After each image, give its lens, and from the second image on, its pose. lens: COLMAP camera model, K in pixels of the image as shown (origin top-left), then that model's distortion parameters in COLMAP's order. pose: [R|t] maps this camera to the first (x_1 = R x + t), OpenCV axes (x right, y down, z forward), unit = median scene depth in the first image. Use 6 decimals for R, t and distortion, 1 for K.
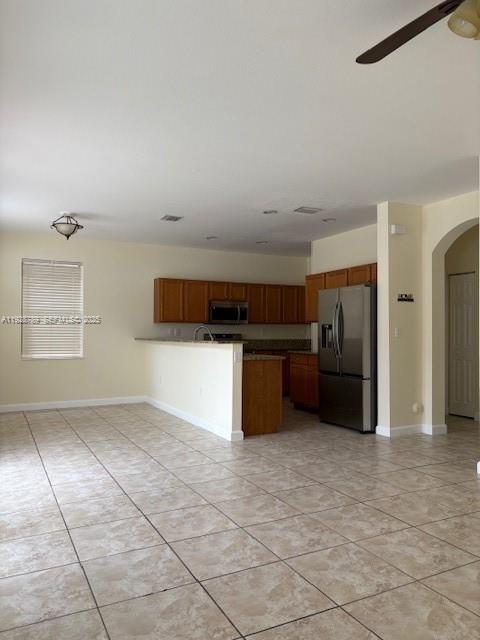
lens RADIAL K [[493.6, 0, 240.2], [0, 493.6, 324.9], [0, 0, 1]] dist [0.033298, -0.004704]
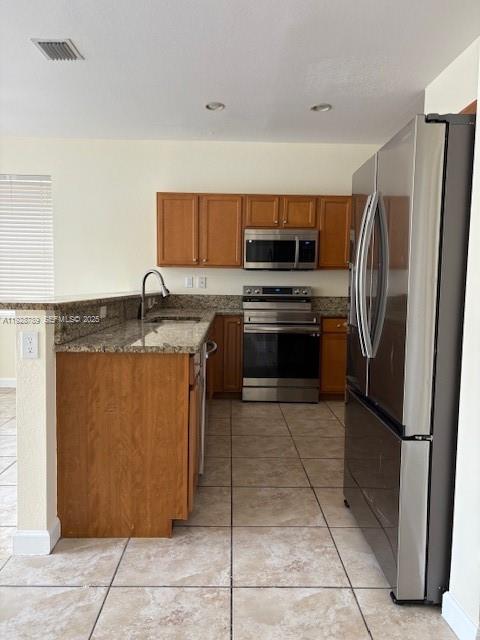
lens RADIAL K [[493.6, 0, 240.2], [0, 493.6, 324.9], [0, 0, 1]] dist [0.033298, -0.004704]
pose [[0.898492, 0.048082, -0.436348, 0.293394], [-0.004587, 0.994958, 0.100190, 0.008734], [0.438966, -0.088018, 0.894182, 0.691634]]
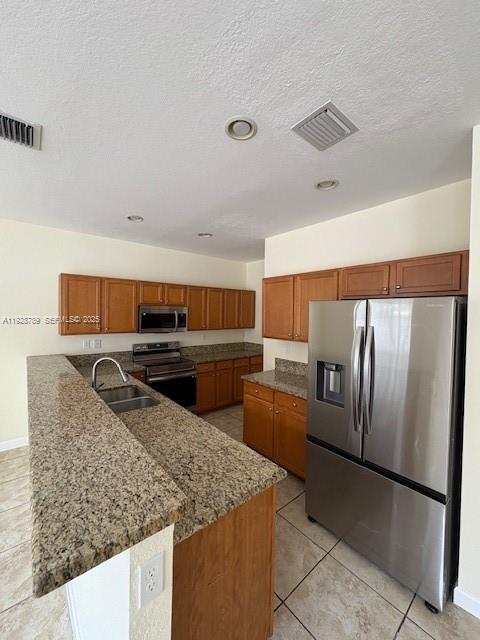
lens RADIAL K [[256.5, 0, 240.0], [0, 256.5, 320.0], [0, 0, 1]] dist [-0.000460, -0.000342]
pose [[0.974735, 0.006427, 0.223271, 0.008547], [-0.016814, 0.998861, 0.044653, -0.069417], [-0.222730, -0.047279, 0.973733, 0.826350]]
